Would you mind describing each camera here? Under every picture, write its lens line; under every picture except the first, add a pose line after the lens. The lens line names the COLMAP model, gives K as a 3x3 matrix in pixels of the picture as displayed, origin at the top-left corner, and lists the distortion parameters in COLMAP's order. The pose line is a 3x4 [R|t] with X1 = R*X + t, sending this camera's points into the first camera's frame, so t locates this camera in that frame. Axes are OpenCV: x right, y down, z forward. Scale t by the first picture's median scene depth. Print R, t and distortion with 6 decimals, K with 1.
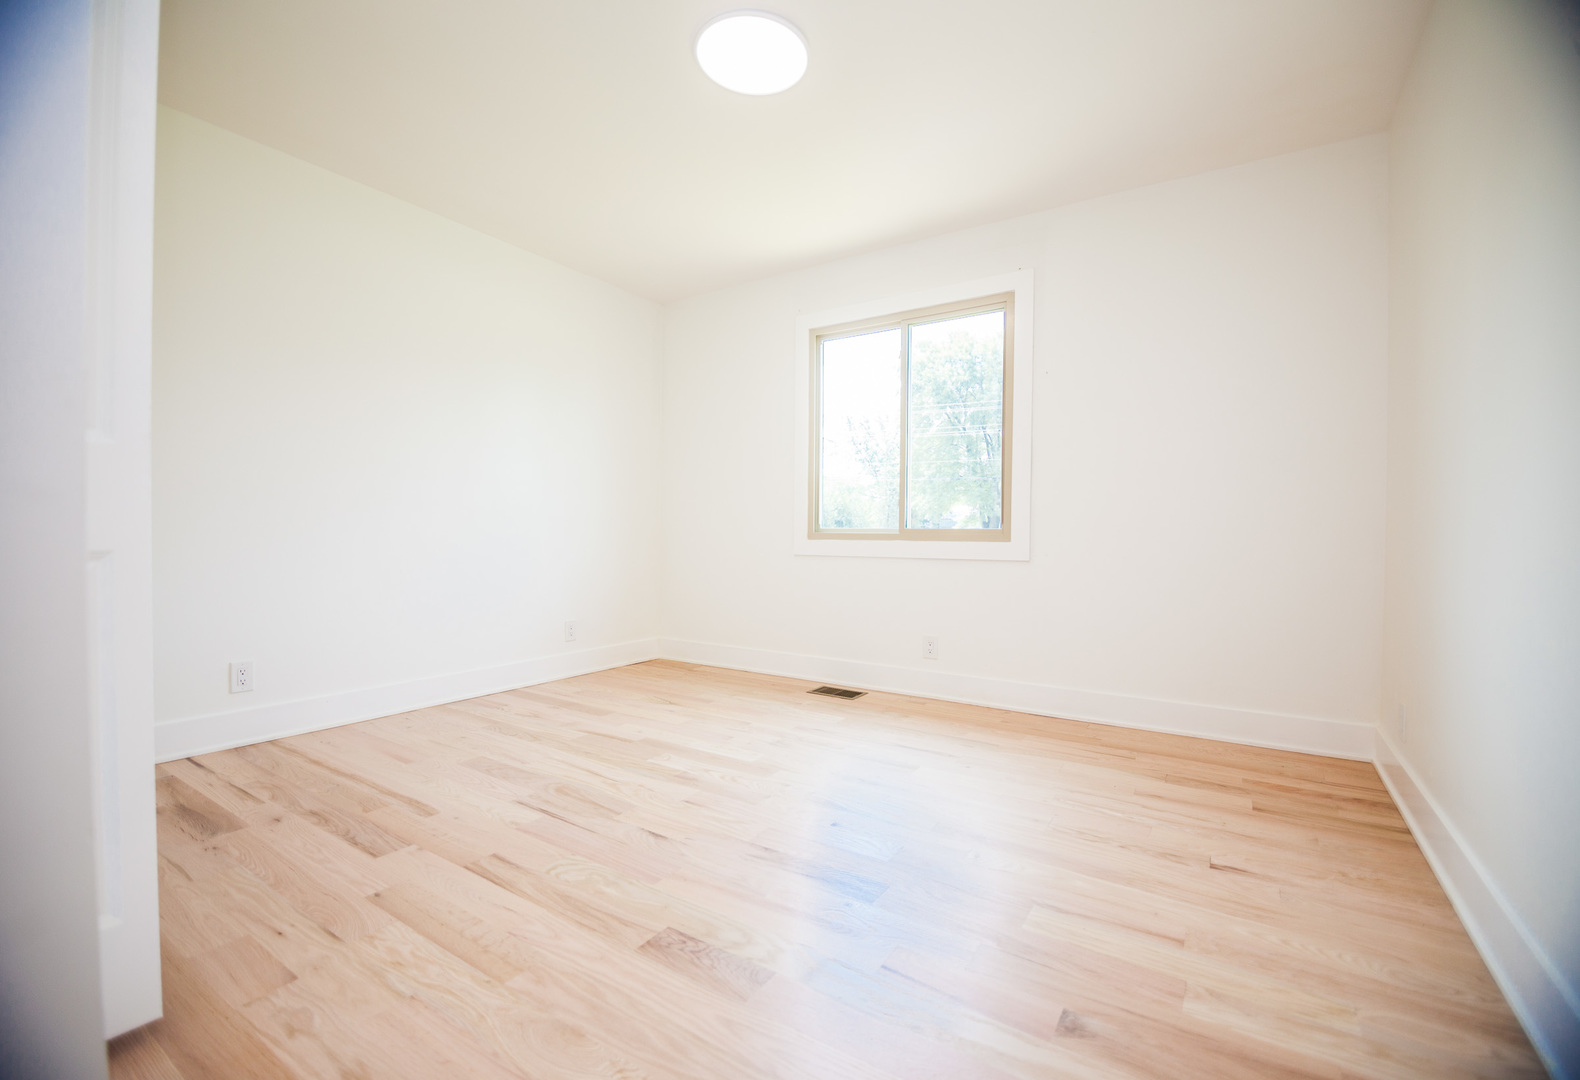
lens RADIAL K [[671.1, 0, 790.0], [0, 671.1, 540.0], [0, 0, 1]] dist [-0.000691, -0.000064]
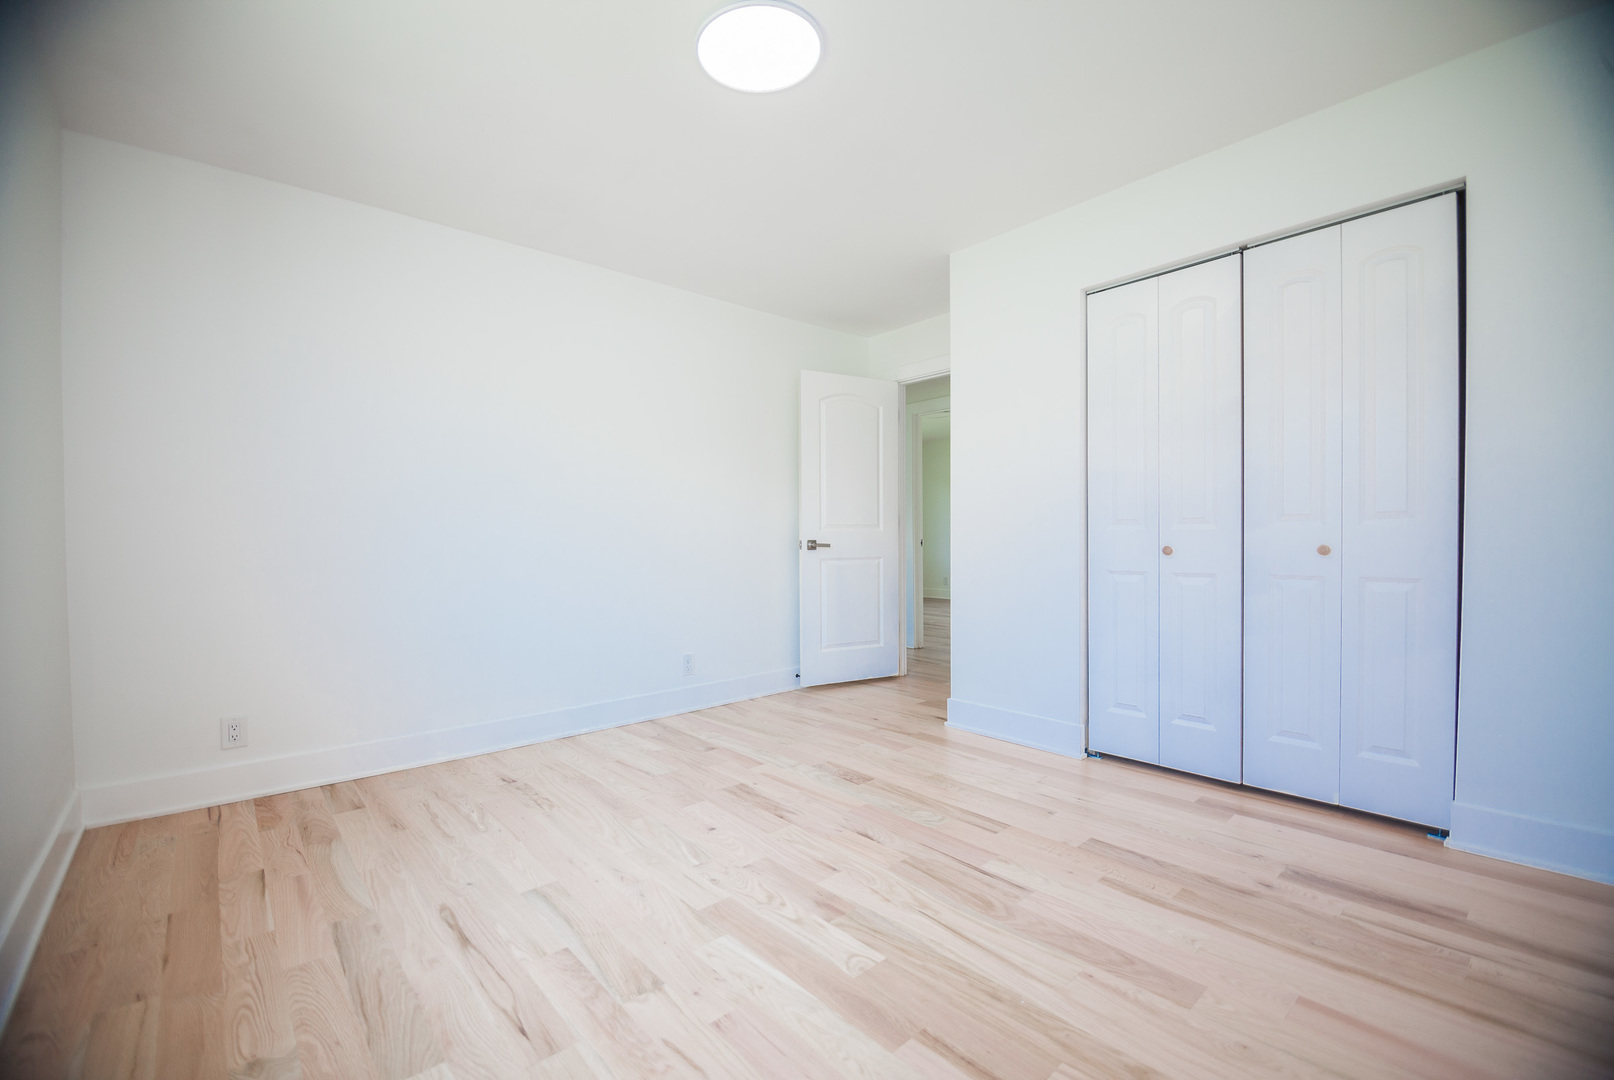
lens RADIAL K [[680.3, 0, 807.0], [0, 680.3, 540.0], [0, 0, 1]] dist [-0.019465, -0.000241]
pose [[-0.963294, 0.003918, 0.268422, -0.380997], [0.008160, 0.999859, 0.014688, -0.078013], [-0.268326, 0.016339, -0.963189, 1.962334]]
